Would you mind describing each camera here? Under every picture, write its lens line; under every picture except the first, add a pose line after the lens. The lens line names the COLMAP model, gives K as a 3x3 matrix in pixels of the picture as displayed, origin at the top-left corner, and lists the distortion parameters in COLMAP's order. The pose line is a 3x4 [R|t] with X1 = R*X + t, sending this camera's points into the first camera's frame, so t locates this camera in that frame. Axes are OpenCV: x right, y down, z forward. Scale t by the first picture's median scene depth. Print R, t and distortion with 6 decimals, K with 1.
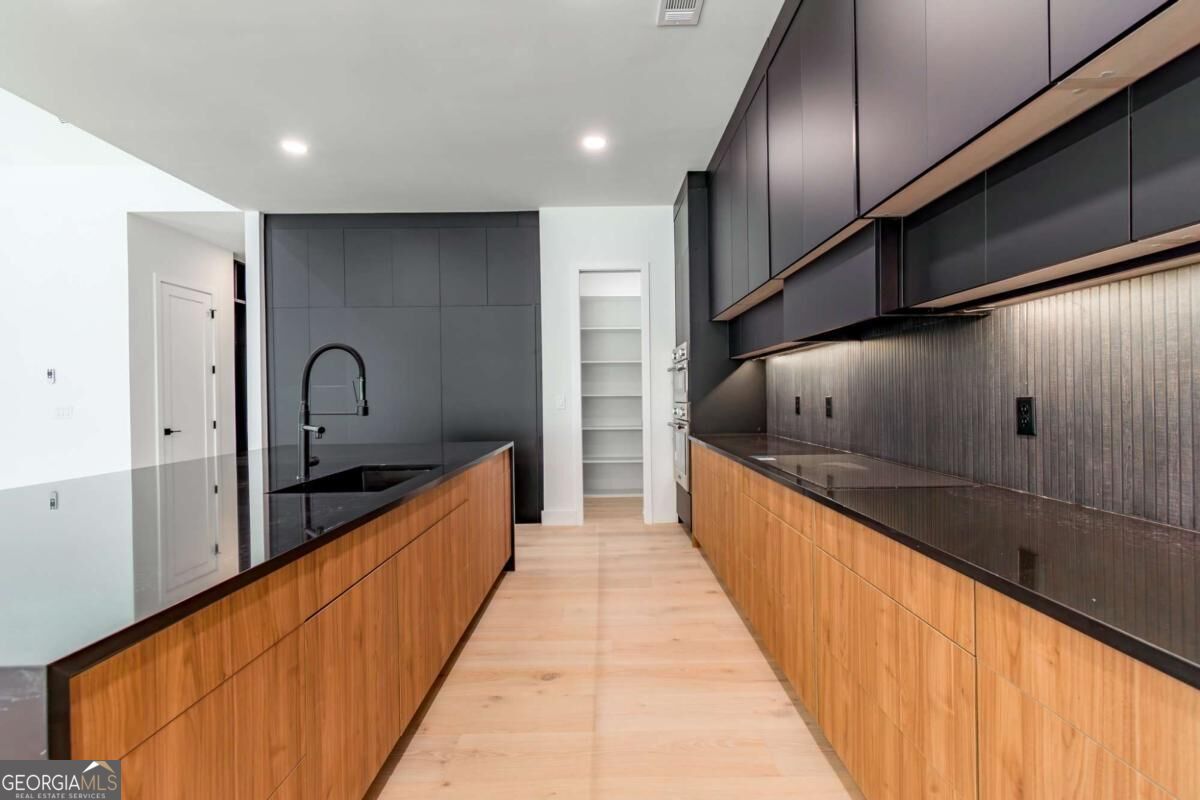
lens RADIAL K [[529.6, 0, 606.2], [0, 529.6, 396.3], [0, 0, 1]] dist [0.001440, -0.000079]
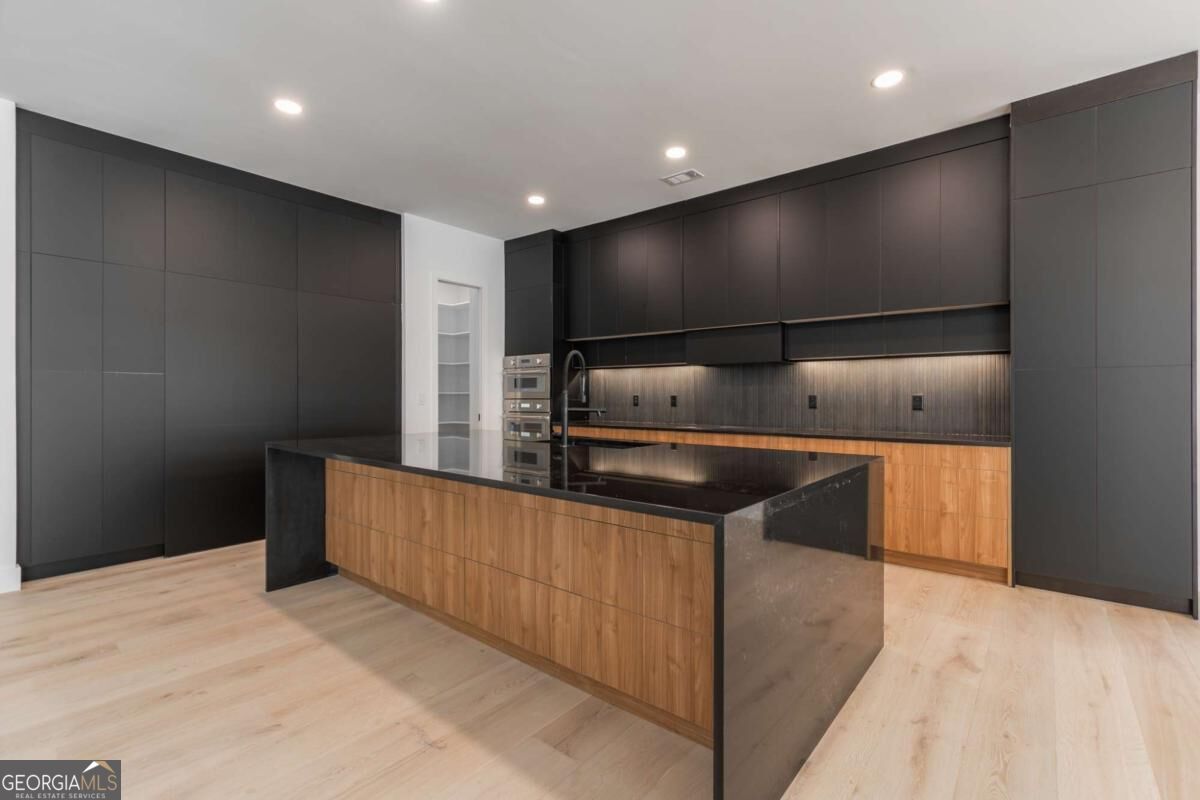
lens RADIAL K [[540.3, 0, 608.6], [0, 540.3, 395.7], [0, 0, 1]] dist [0.000033, -0.000251]
pose [[0.637670, 0.013898, 0.770184, -0.835298], [-0.009103, 0.999903, -0.010506, 0.017975], [-0.770256, -0.000312, 0.637735, 0.000977]]
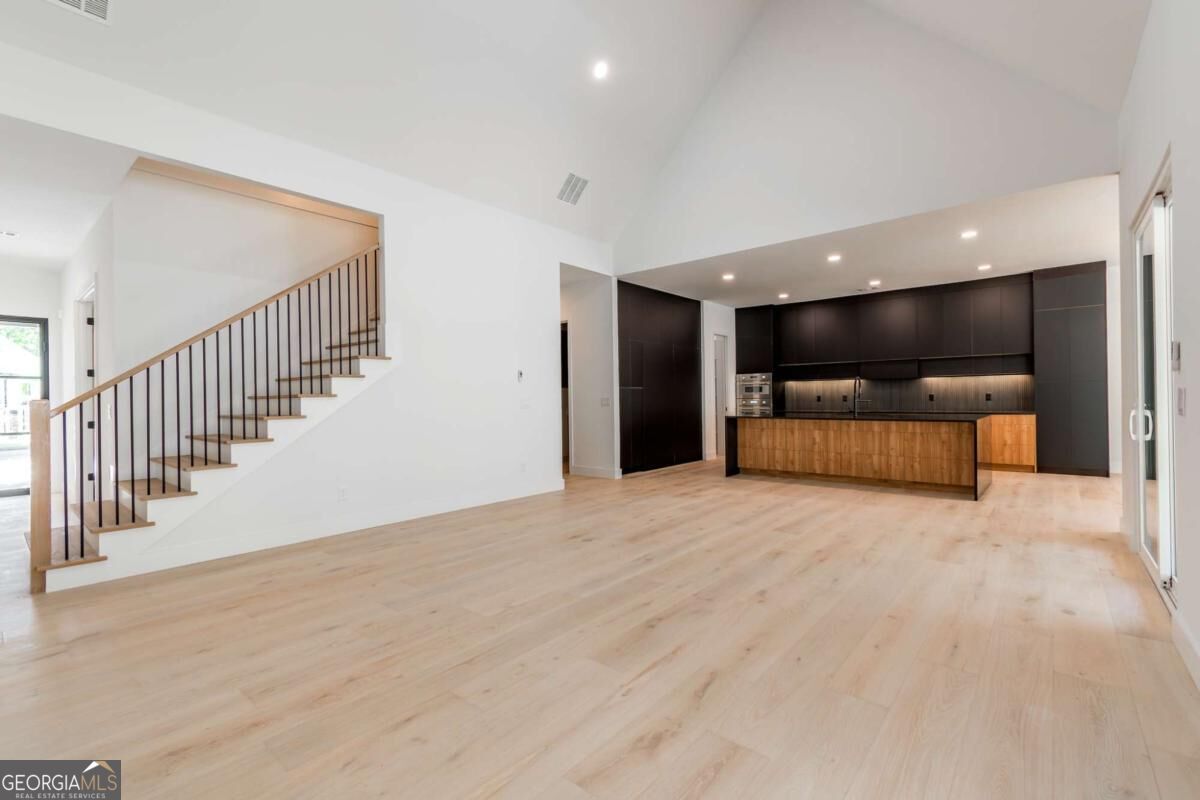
lens RADIAL K [[537.1, 0, 604.8], [0, 537.1, 397.3], [0, 0, 1]] dist [0.005890, -0.000570]
pose [[0.649279, 0.008534, 0.760502, -2.288063], [0.002608, 0.999906, -0.013448, 0.040946], [-0.760546, 0.010715, 0.649196, -0.027891]]
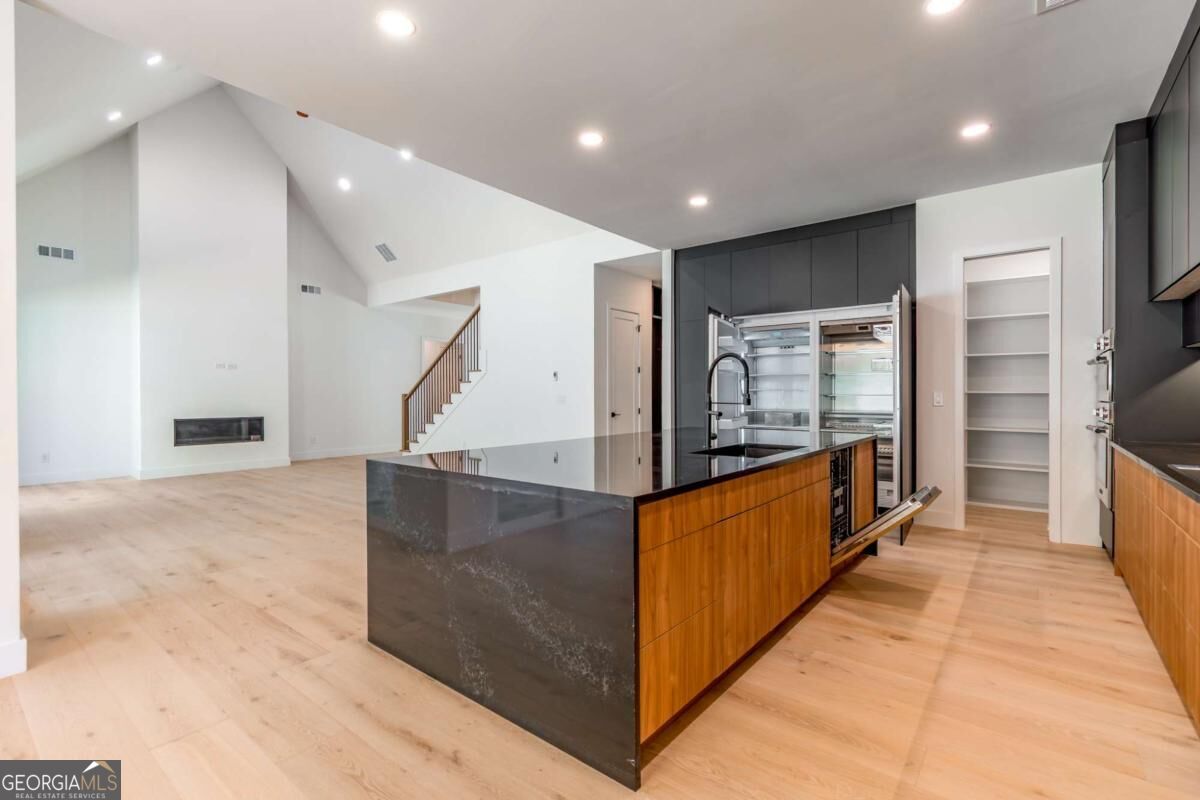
lens RADIAL K [[537.1, 0, 604.8], [0, 537.1, 397.3], [0, 0, 1]] dist [0.005890, -0.000570]
pose [[0.779069, 0.017033, -0.626707, 0.066782], [-0.009926, 0.999841, 0.014836, -0.000171], [0.626860, -0.005338, 0.779114, -0.167353]]
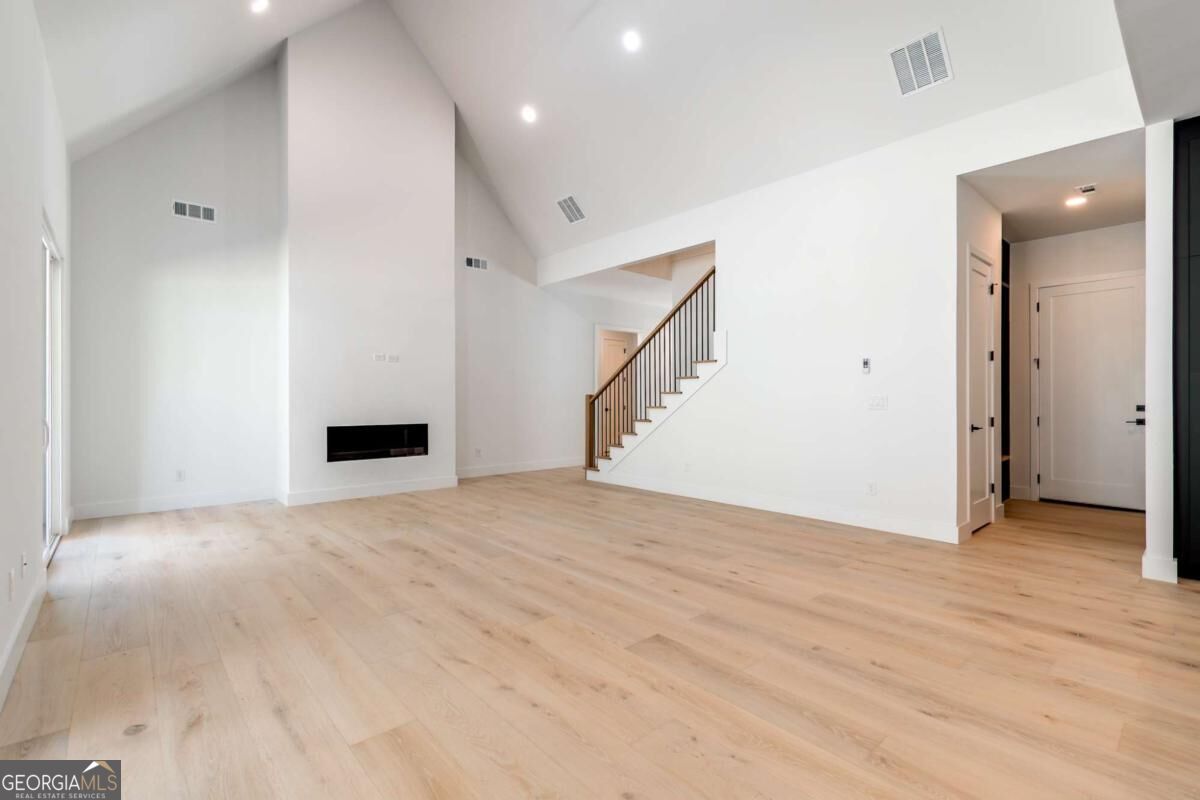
lens RADIAL K [[537.1, 0, 604.8], [0, 537.1, 397.3], [0, 0, 1]] dist [0.005890, -0.000570]
pose [[0.658673, 0.015386, -0.752272, -0.729046], [-0.009627, 0.999881, 0.012021, 0.016171], [0.752368, -0.000675, 0.658743, -0.029900]]
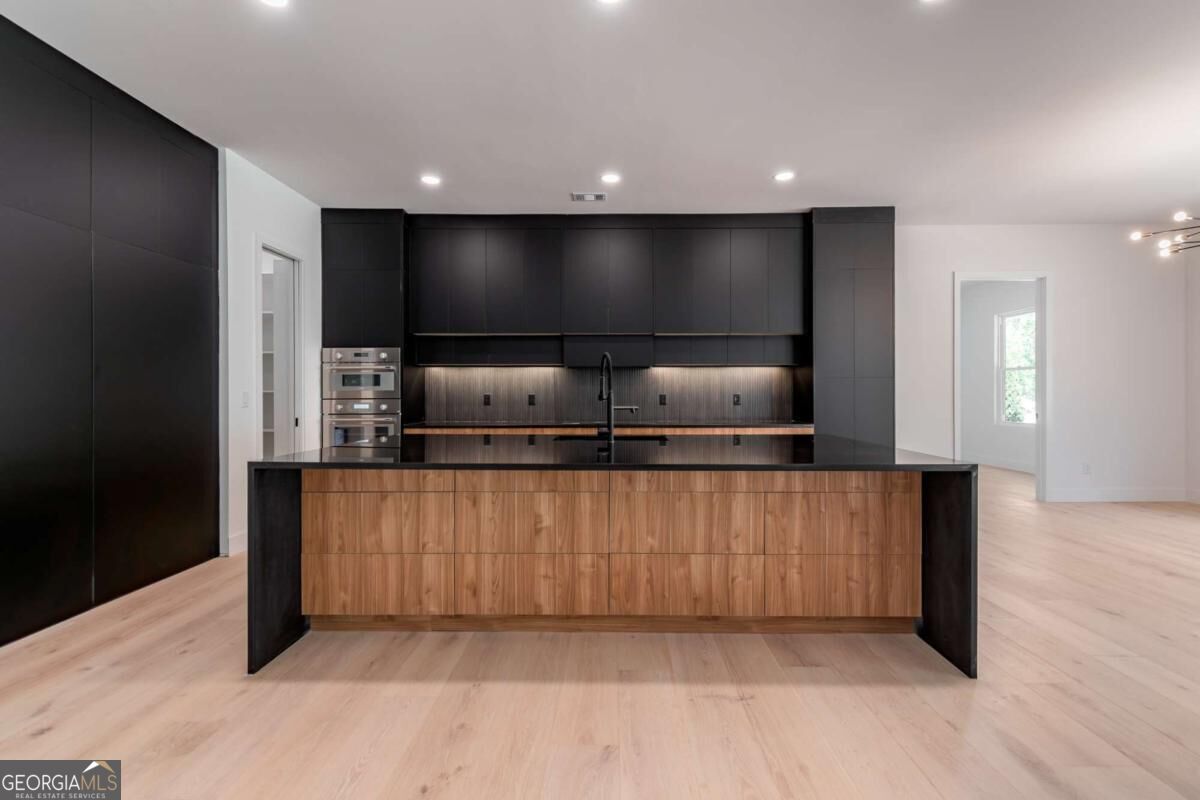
lens RADIAL K [[540.3, 0, 608.6], [0, 540.3, 395.7], [0, 0, 1]] dist [0.000033, -0.000251]
pose [[0.014079, 0.012442, 0.999823, -1.096904], [0.001147, 0.999922, -0.012460, 0.022225], [-0.999900, 0.001322, 0.014063, 0.516230]]
